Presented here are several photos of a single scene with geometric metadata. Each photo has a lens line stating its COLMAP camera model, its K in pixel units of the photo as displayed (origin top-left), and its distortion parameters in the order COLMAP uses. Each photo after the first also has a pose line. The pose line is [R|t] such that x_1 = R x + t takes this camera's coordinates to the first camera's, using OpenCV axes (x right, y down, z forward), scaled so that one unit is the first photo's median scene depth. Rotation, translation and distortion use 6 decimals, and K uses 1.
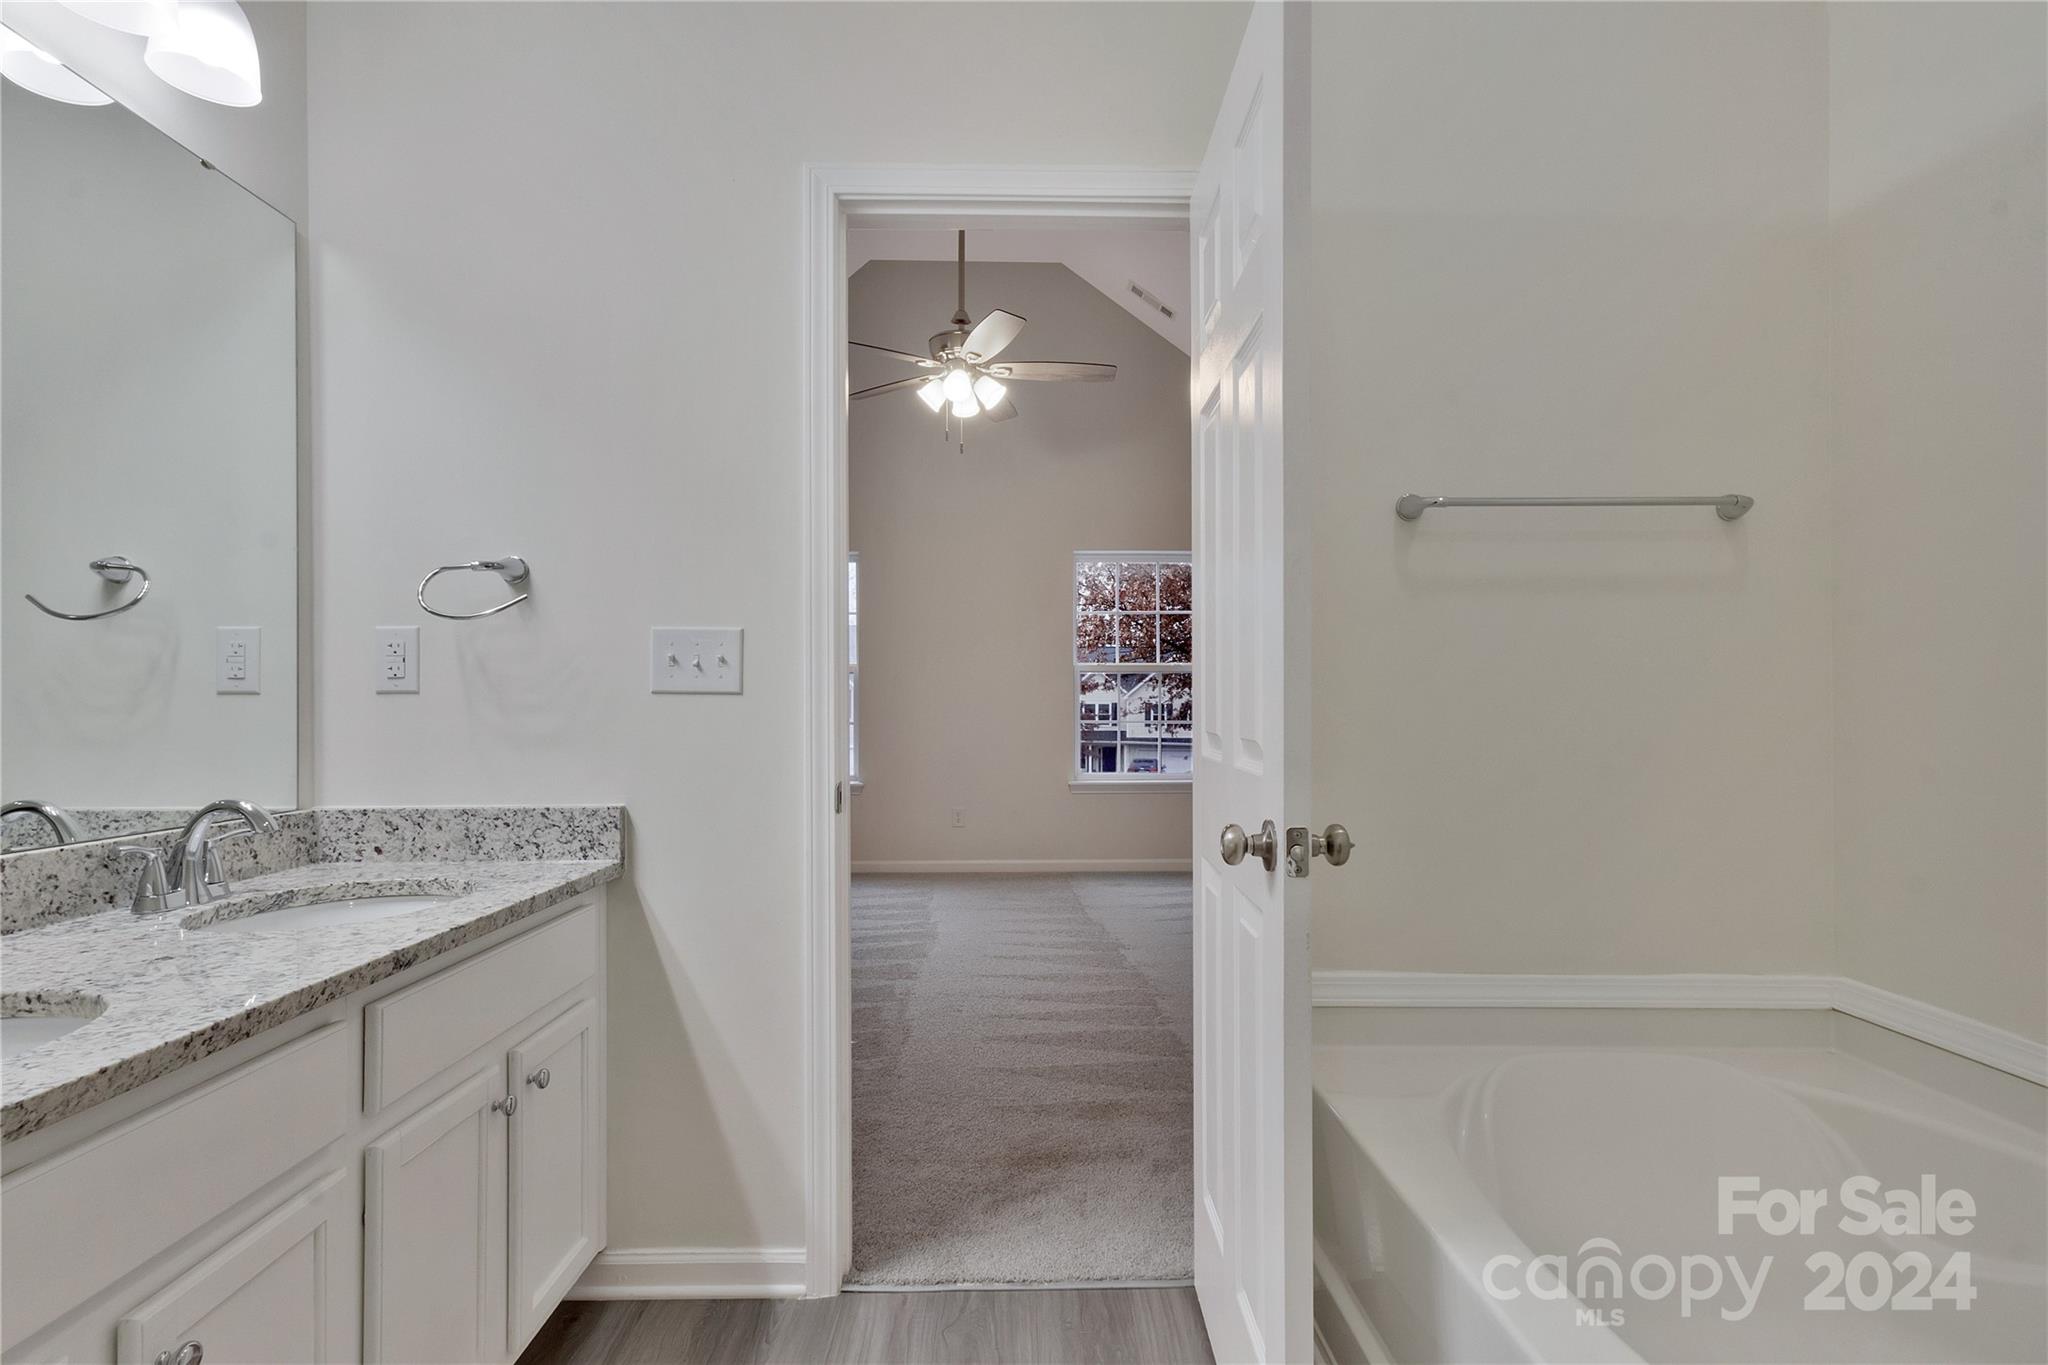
lens RADIAL K [[1051.0, 0, 1027.8], [0, 1051.0, 694.6], [0, 0, 1]] dist [0.017225, -0.000922]
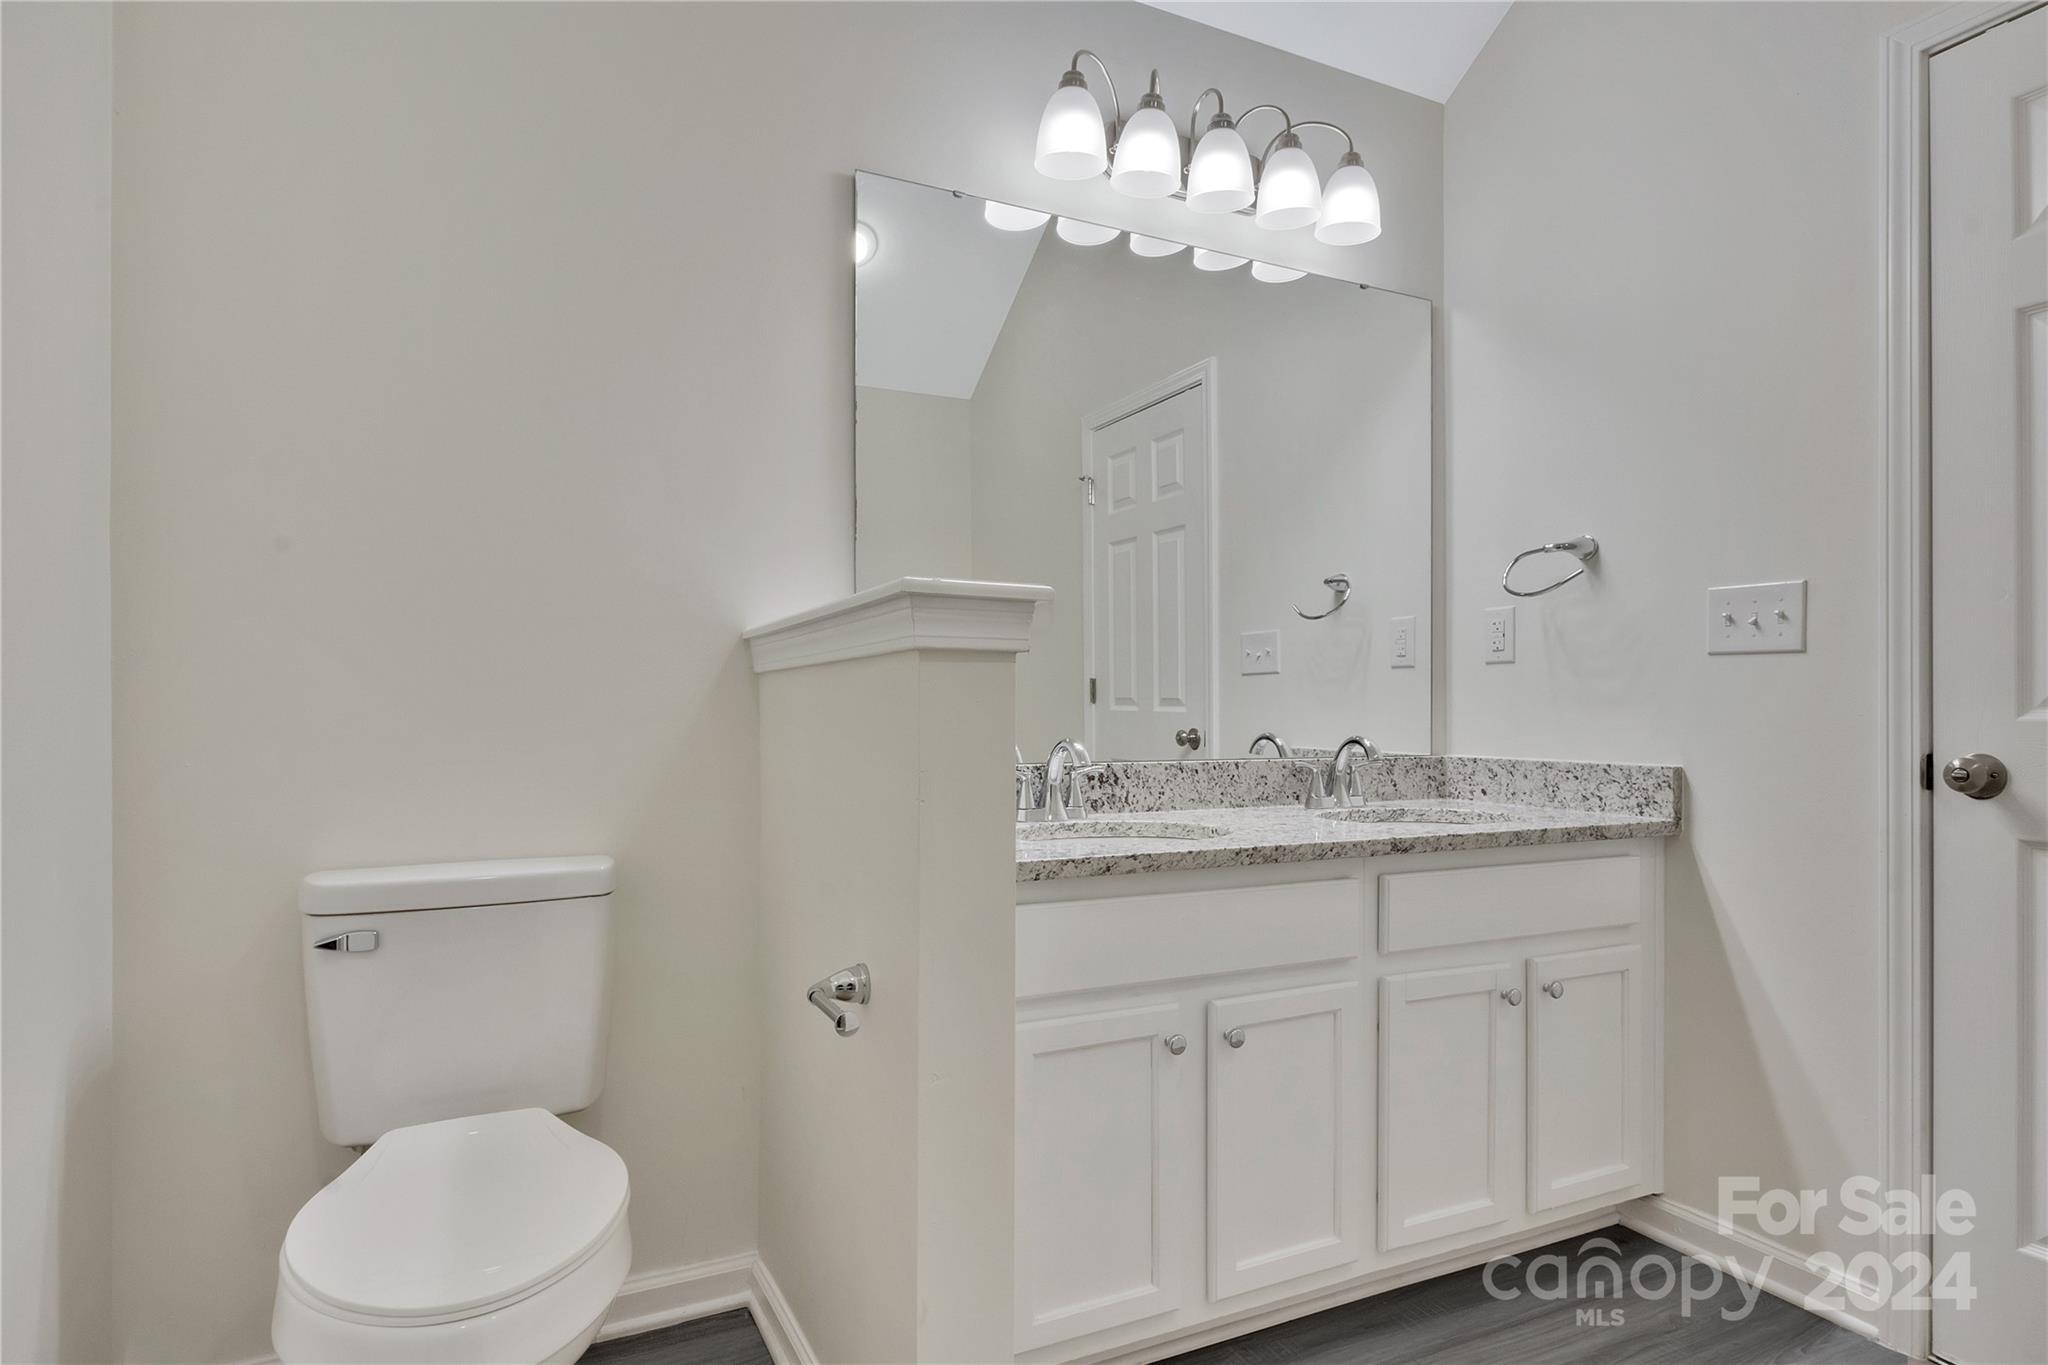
lens RADIAL K [[1139.9, 0, 1022.6], [0, 1139.9, 690.3], [0, 0, 1]] dist [0.011916, -0.000998]
pose [[0.423514, -0.012381, -0.905805, 0.351863], [0.001959, 0.999917, -0.012752, 0.045679], [0.905887, 0.003626, 0.423503, -0.037595]]
